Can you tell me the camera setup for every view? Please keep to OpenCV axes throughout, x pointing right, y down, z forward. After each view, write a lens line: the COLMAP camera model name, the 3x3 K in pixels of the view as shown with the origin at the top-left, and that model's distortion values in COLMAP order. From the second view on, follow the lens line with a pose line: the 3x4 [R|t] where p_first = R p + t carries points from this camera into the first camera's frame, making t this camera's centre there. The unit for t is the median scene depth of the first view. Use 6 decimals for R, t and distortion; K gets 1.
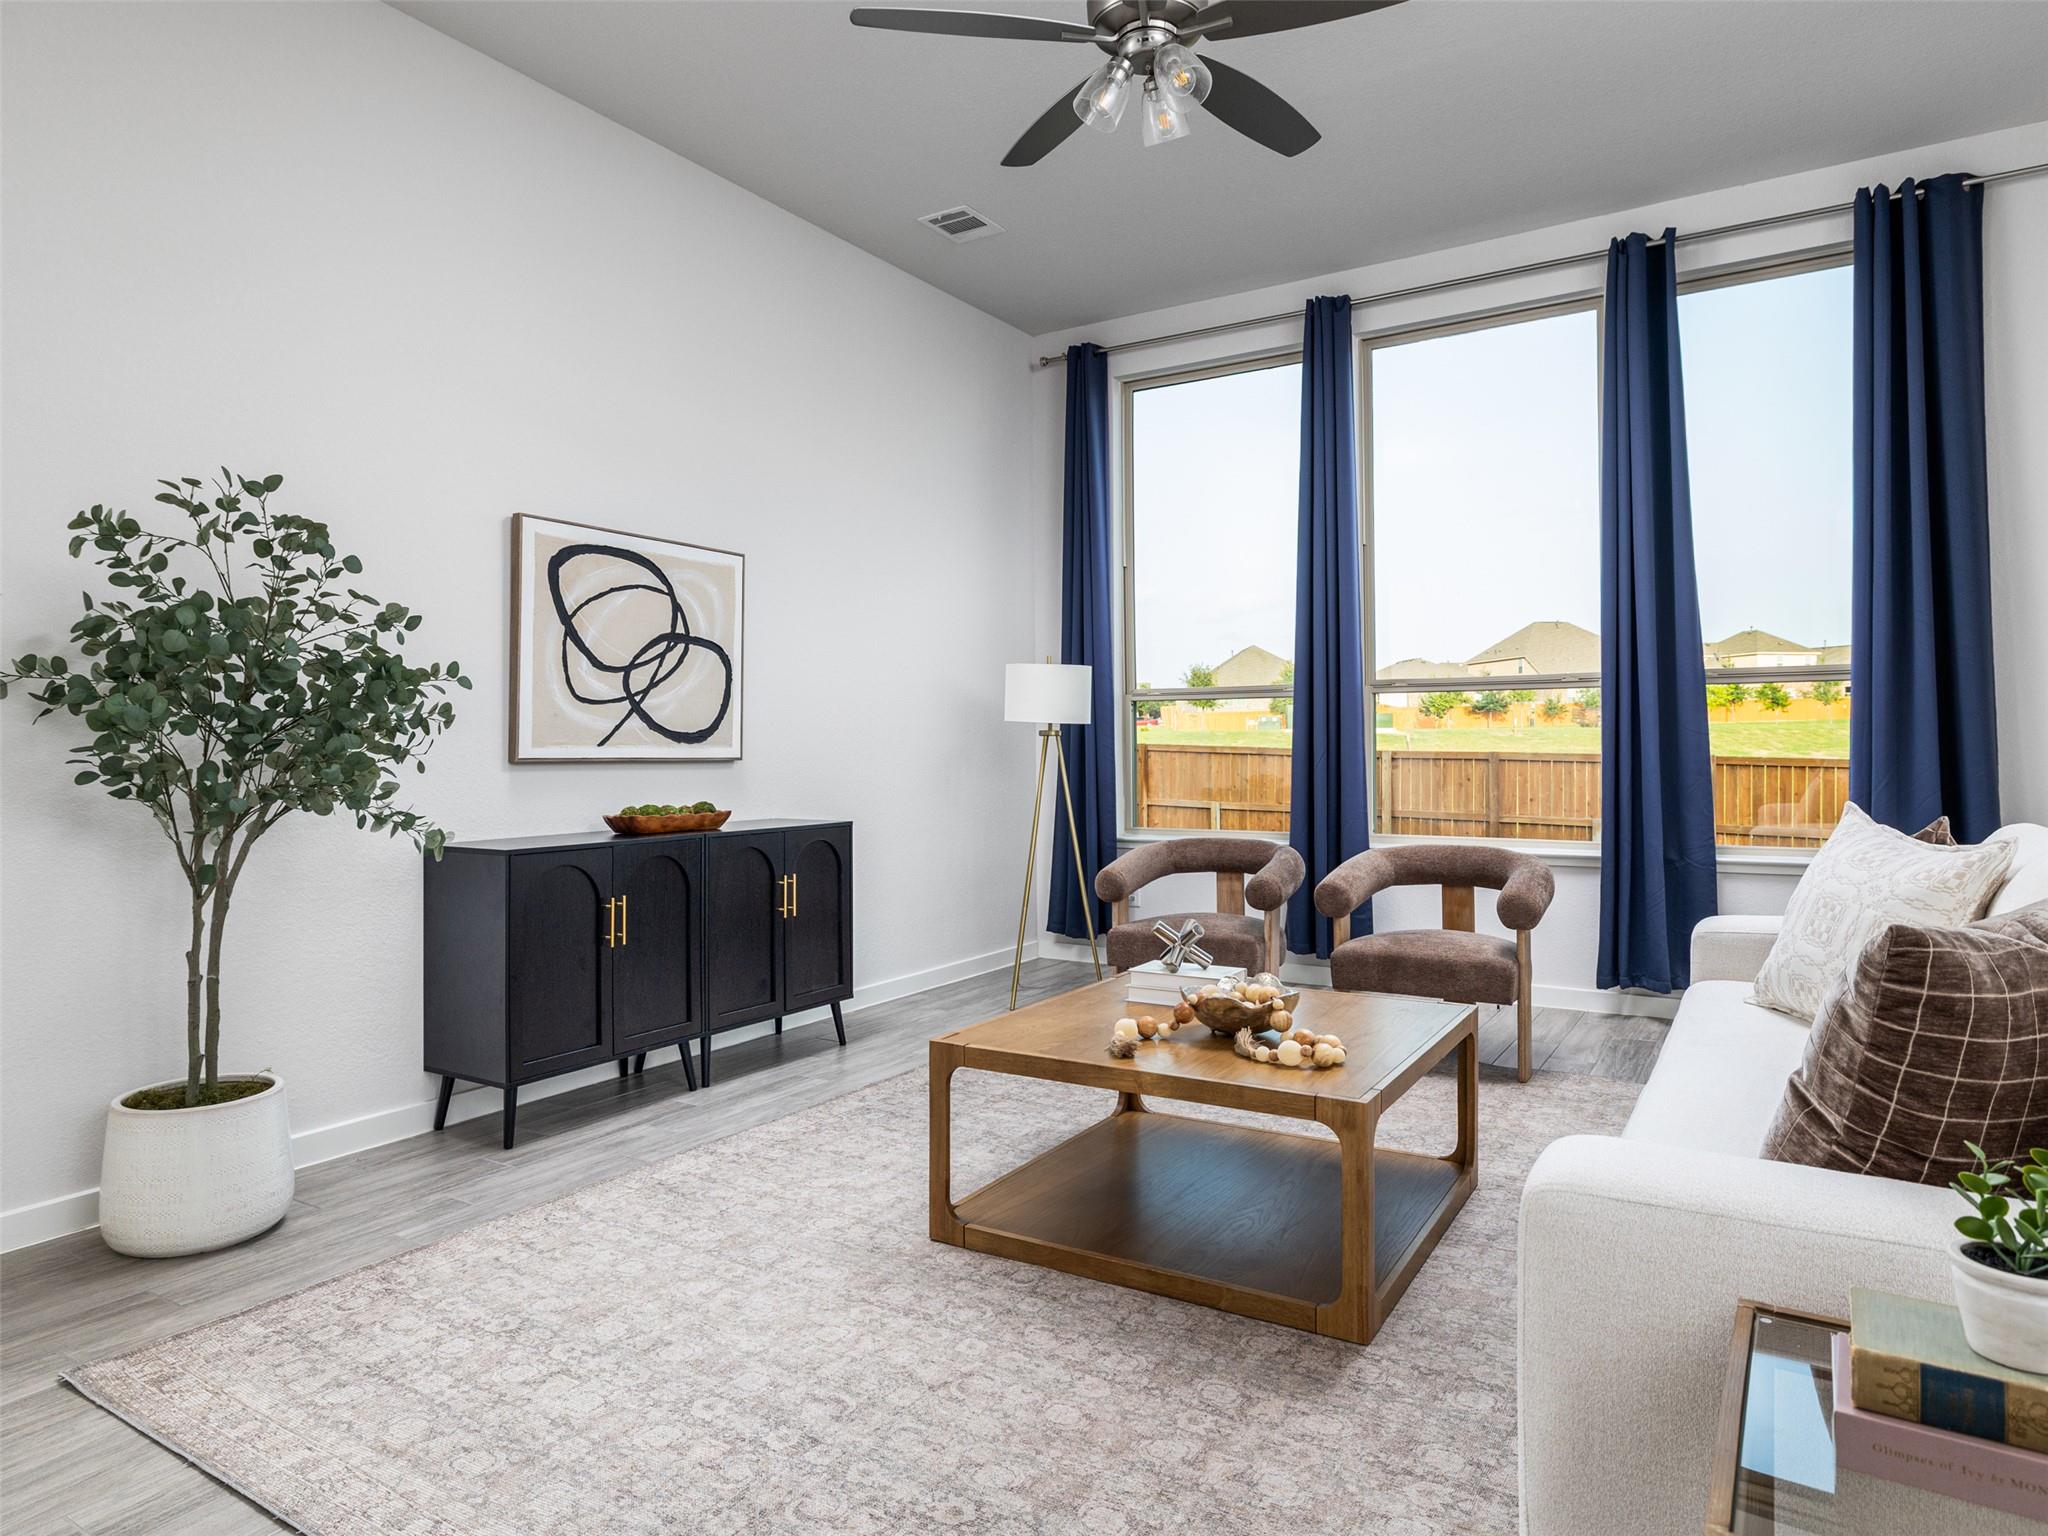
lens RADIAL K [[1240.1, 0, 1022.1], [0, 1240.1, 750.6], [0, 0, 1]] dist [-0.000376, -0.003970]
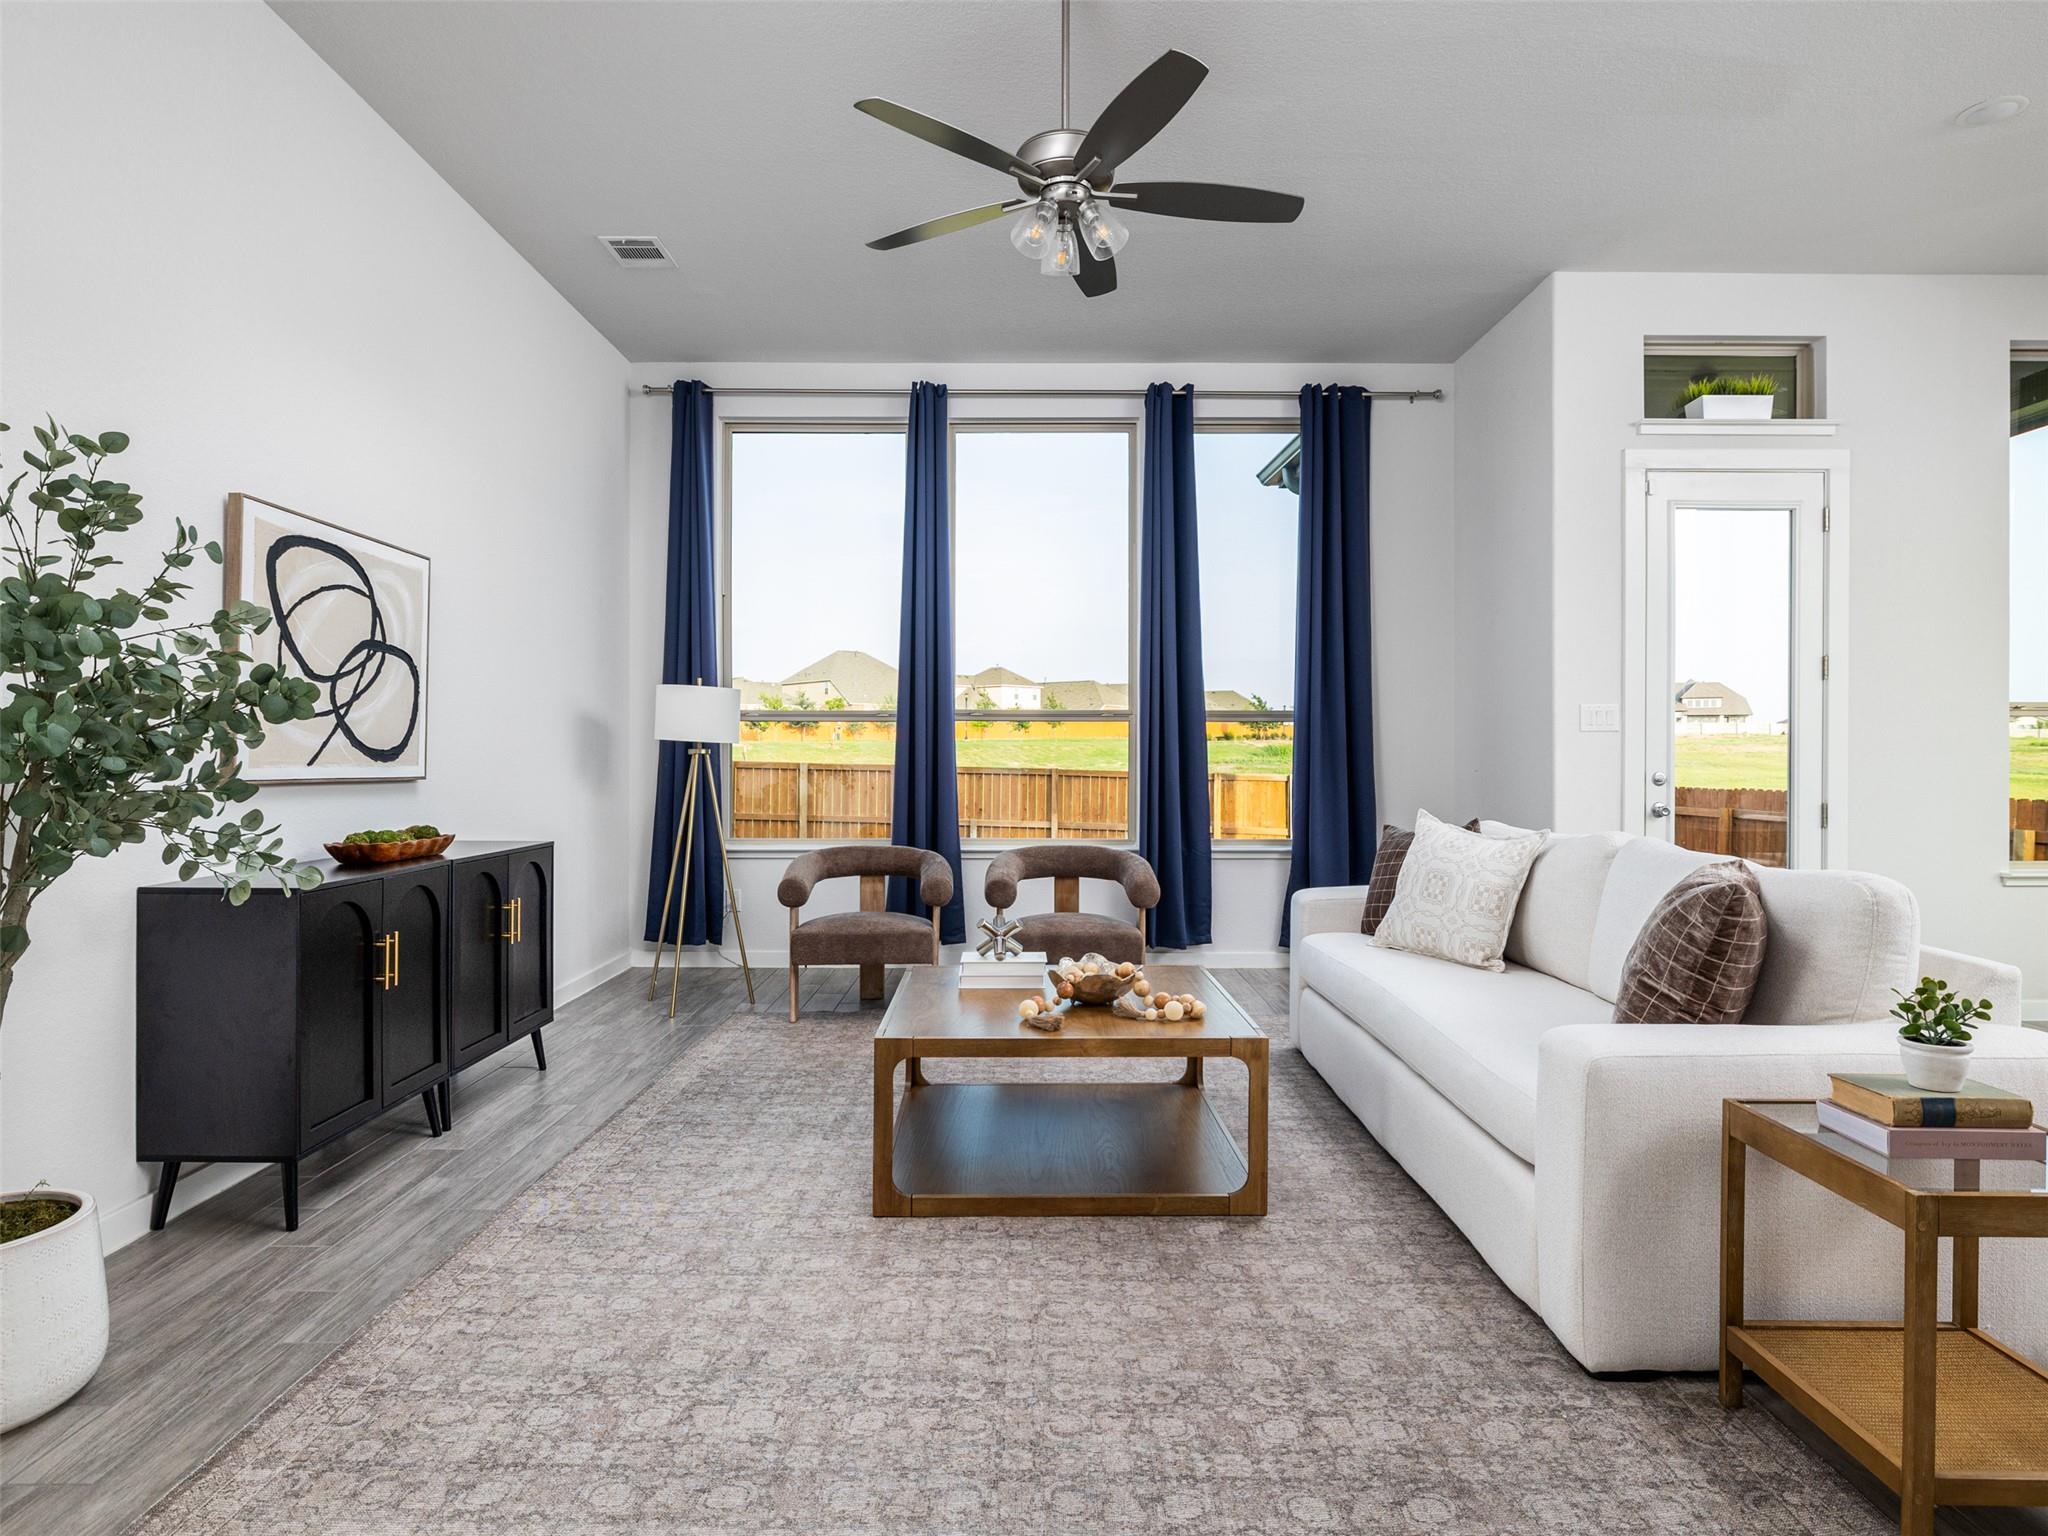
lens RADIAL K [[1133.8, 0, 1023.0], [0, 1133.8, 771.5], [0, 0, 1]] dist [-0.007805, 0.000330]
pose [[0.848495, 0.000887, 0.529203, -0.340092], [-0.006297, 0.999945, 0.008420, -0.009327], [-0.529166, -0.010476, 0.848454, 0.050305]]
